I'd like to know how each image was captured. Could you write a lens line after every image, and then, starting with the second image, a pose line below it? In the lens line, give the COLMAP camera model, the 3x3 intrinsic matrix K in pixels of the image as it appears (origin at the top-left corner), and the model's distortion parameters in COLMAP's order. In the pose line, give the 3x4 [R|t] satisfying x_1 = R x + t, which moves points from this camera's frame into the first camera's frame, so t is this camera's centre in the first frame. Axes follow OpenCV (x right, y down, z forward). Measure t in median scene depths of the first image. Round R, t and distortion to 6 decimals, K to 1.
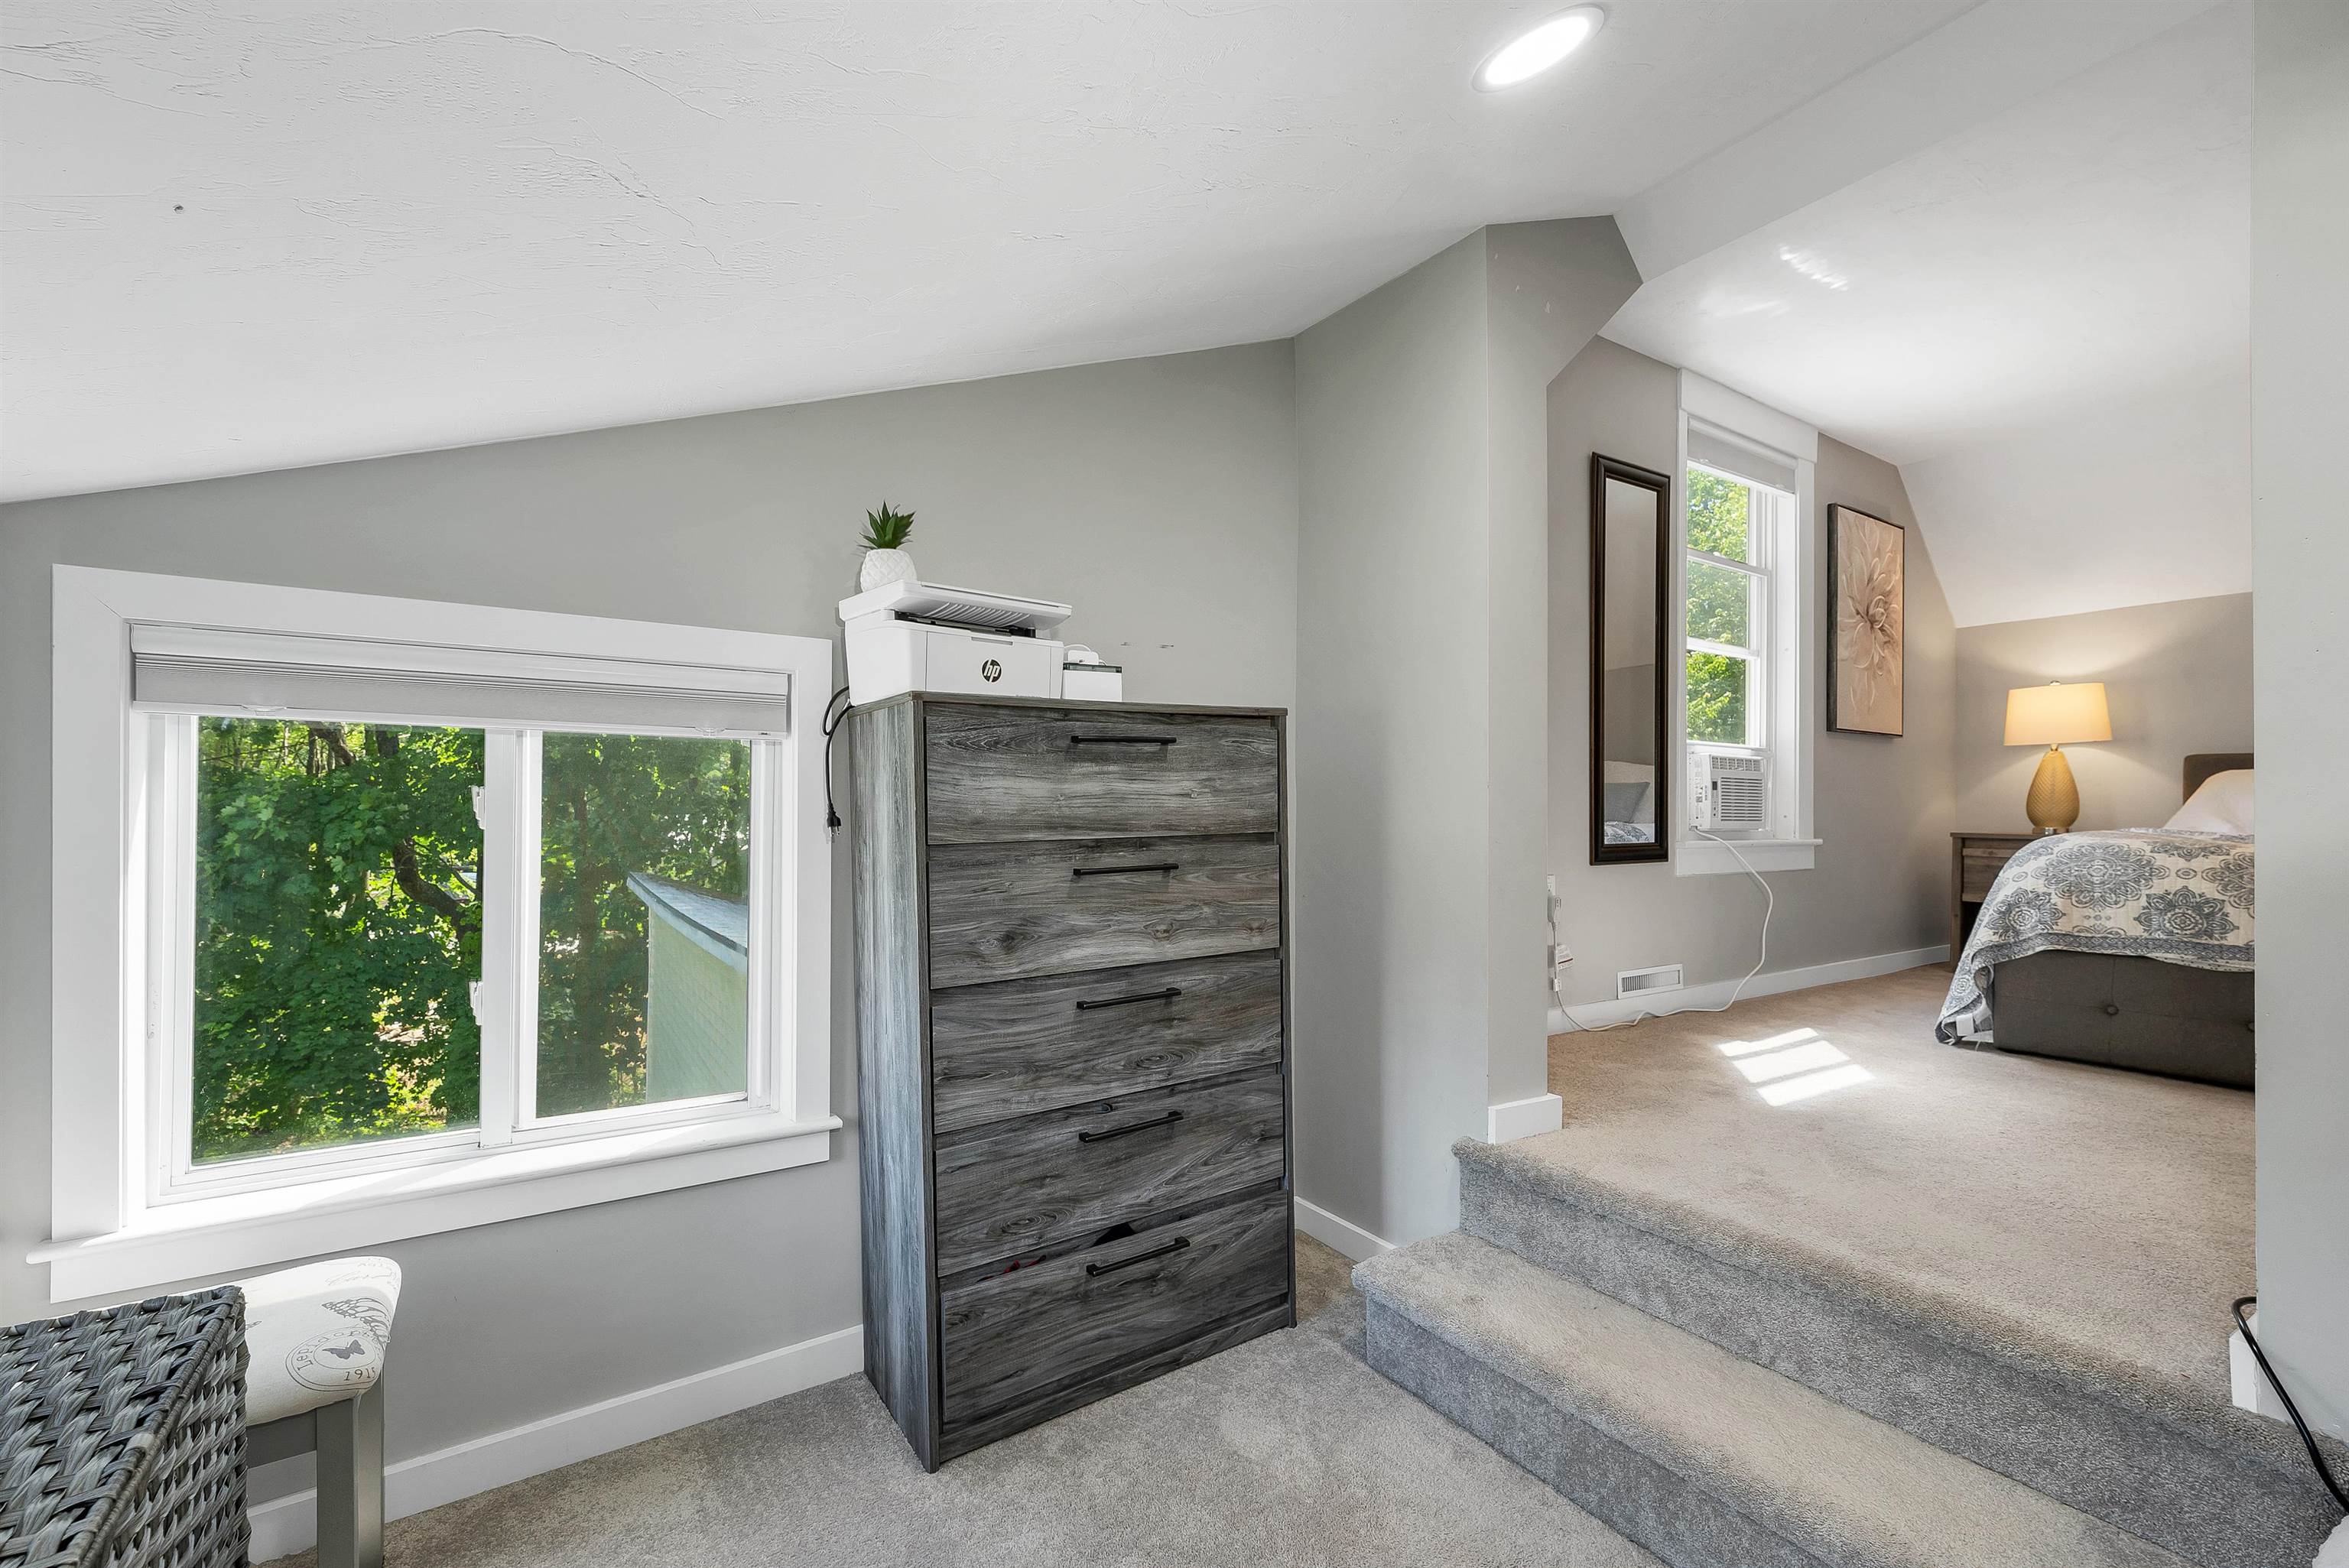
lens RADIAL K [[988.4, 0, 1152.9], [0, 988.4, 816.1], [0, 0, 1]] dist [-0.001715, 0.002651]
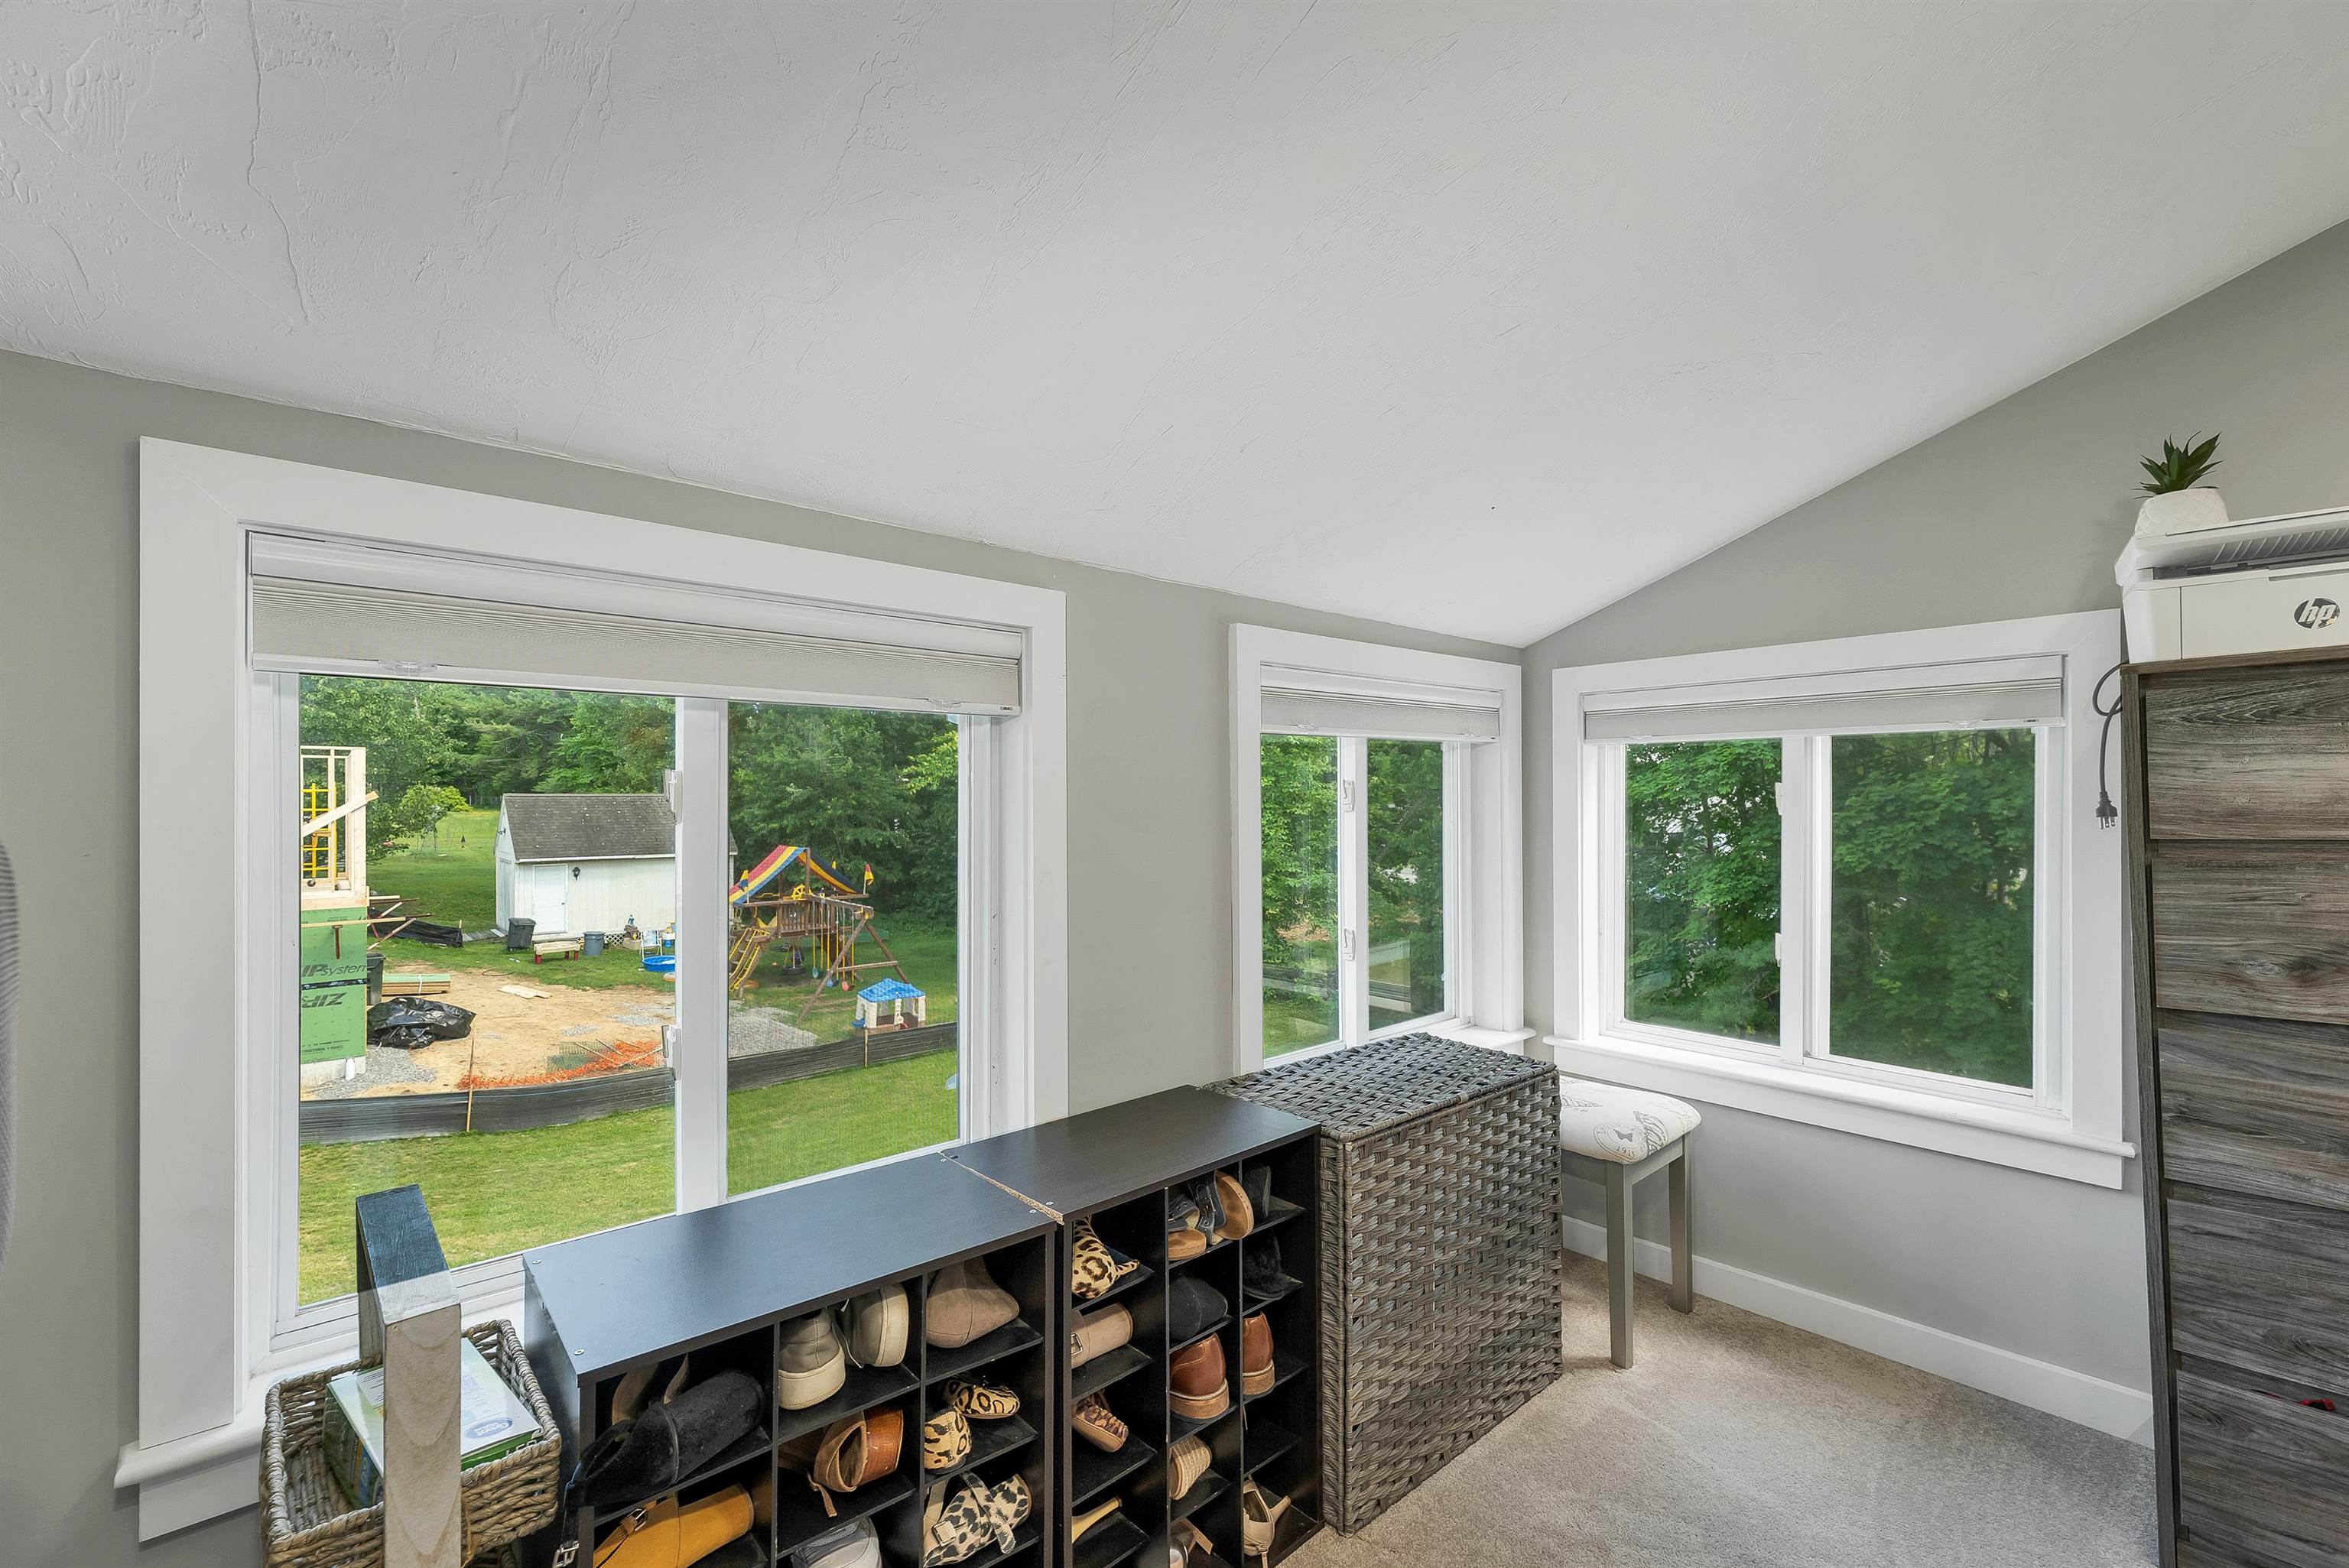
lens RADIAL K [[988.4, 0, 1178.8], [0, 988.4, 794.2], [0, 0, 1]] dist [-0.001715, 0.002651]
pose [[0.146895, -0.008742, -0.989113, 0.488729], [0.003905, 0.999958, -0.008258, -0.006345], [0.989144, -0.002649, 0.146923, 0.029423]]
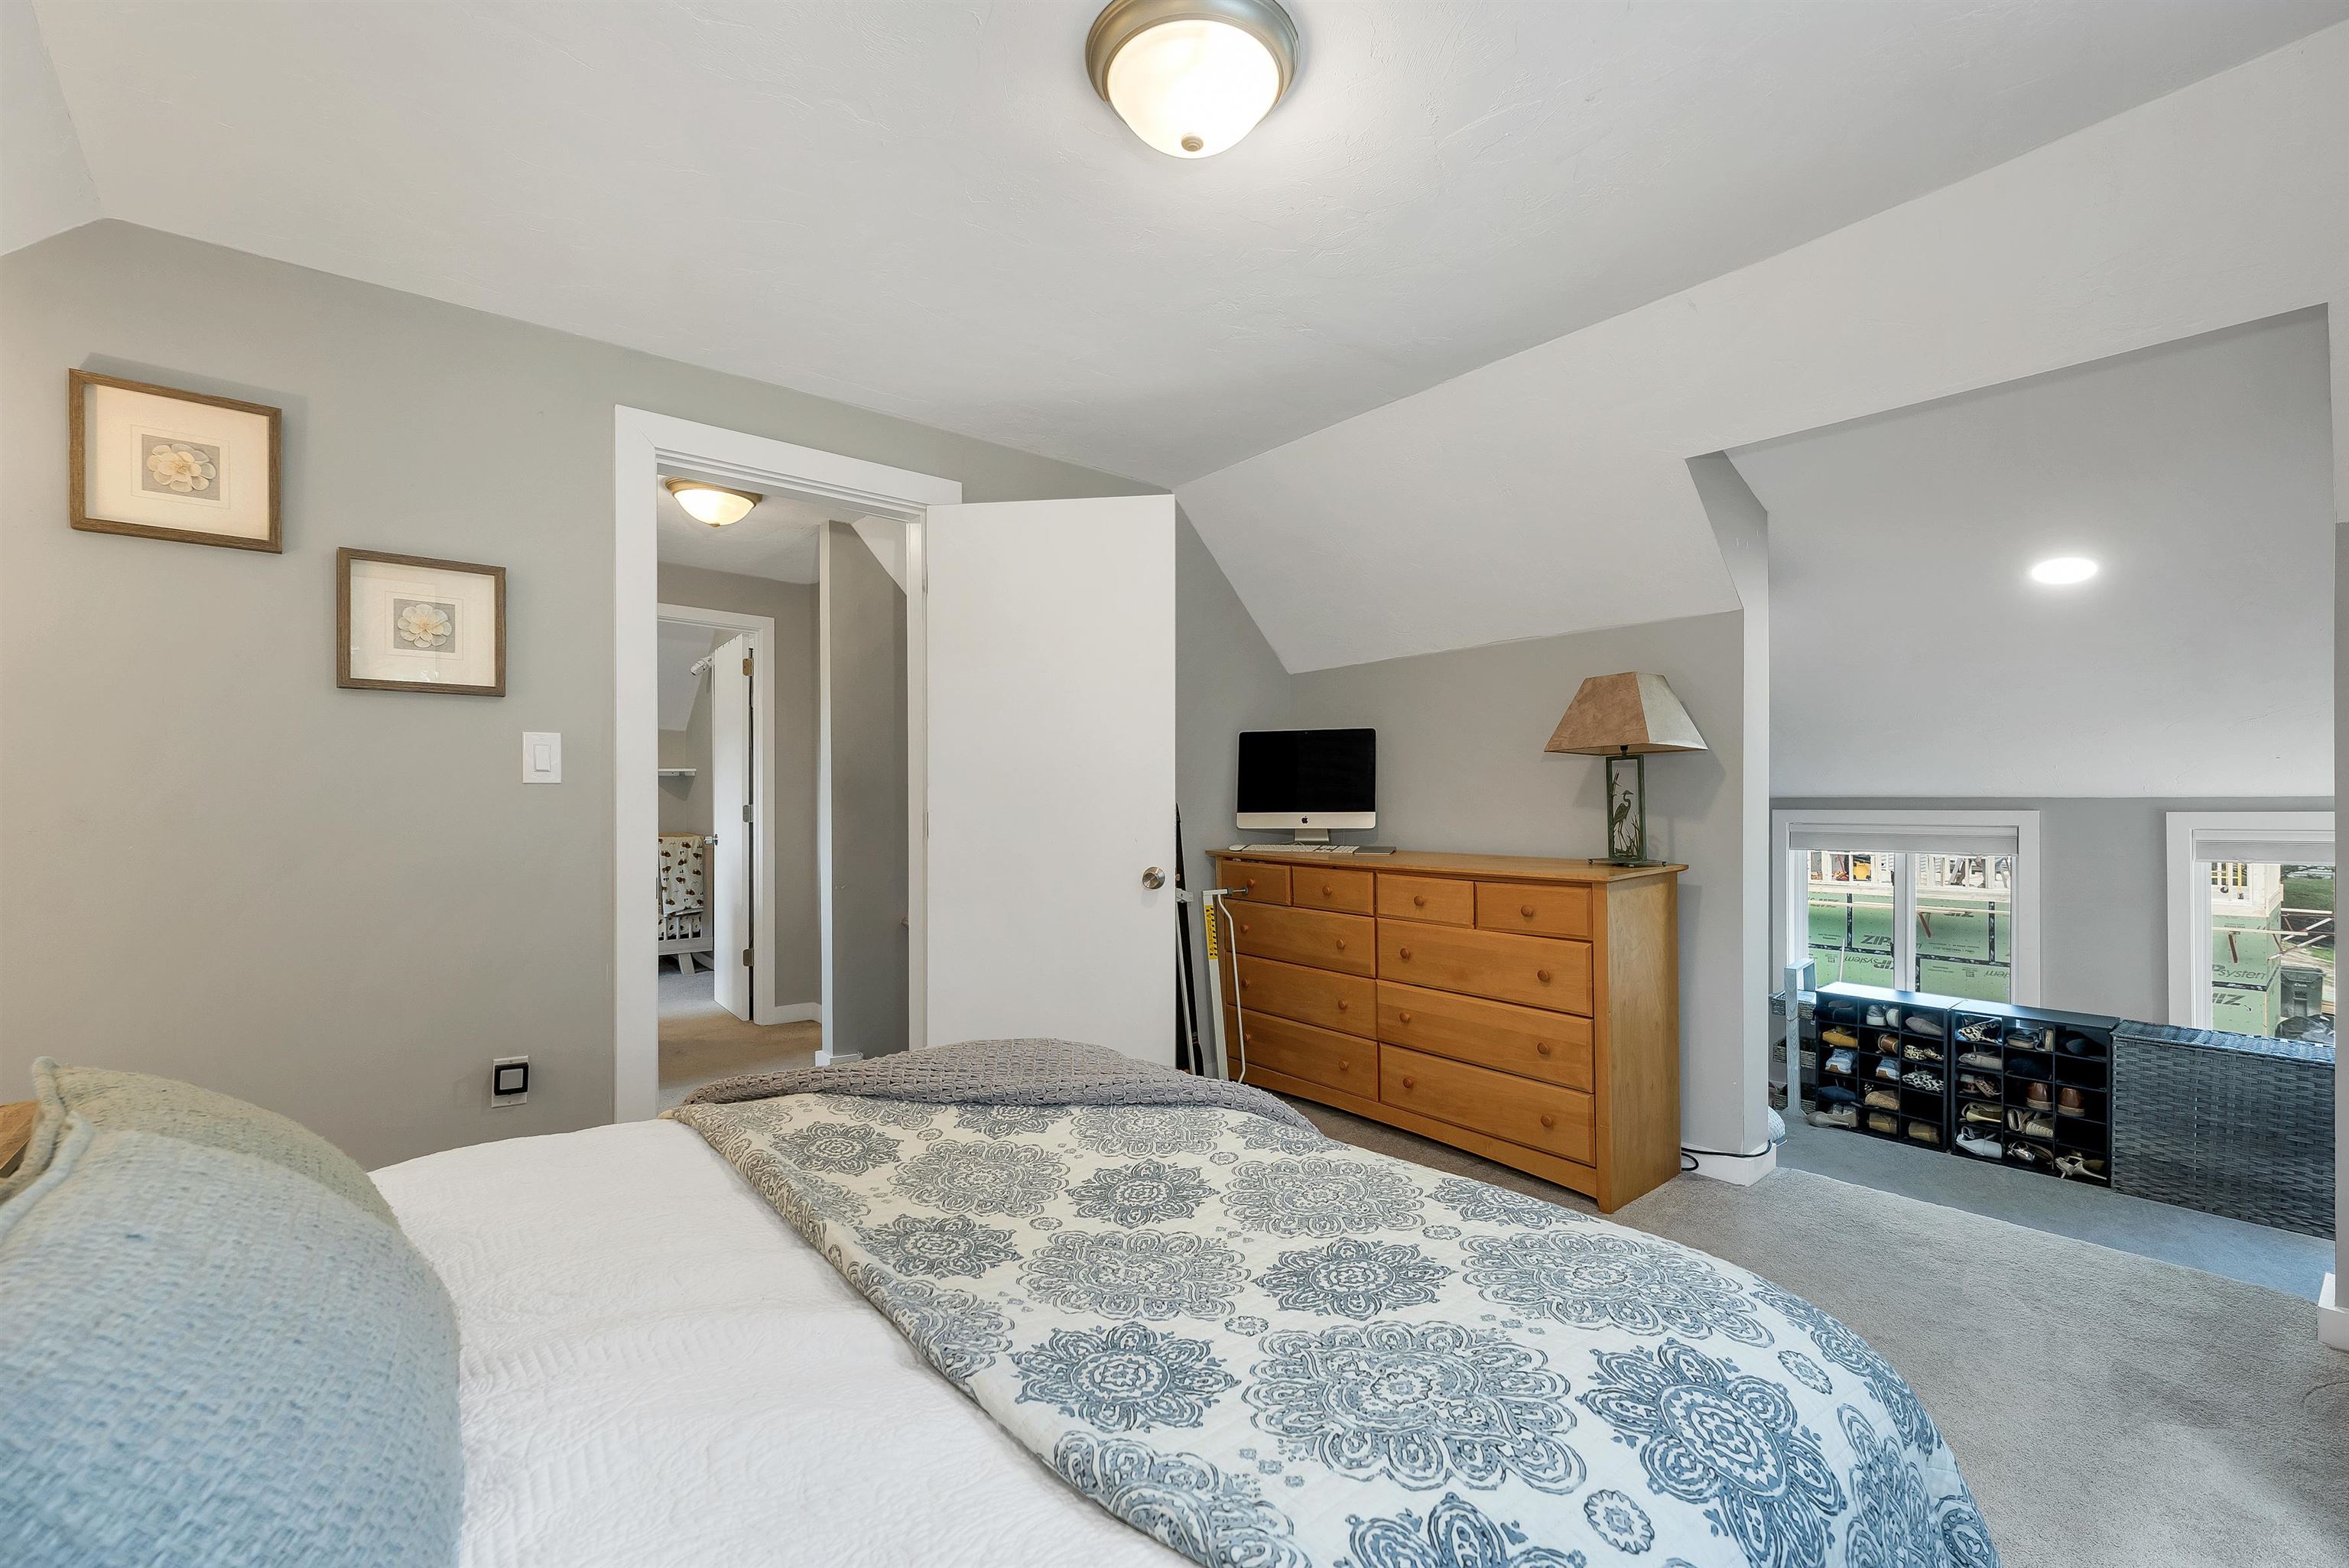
lens RADIAL K [[988.4, 0, 1177.3], [0, 988.4, 803.8], [0, 0, 1]] dist [-0.001715, 0.002651]
pose [[-0.991342, 0.000992, -0.131302, 2.224447], [0.000054, 0.999974, 0.007148, -0.273978], [0.131306, 0.007079, -0.991317, 2.532159]]
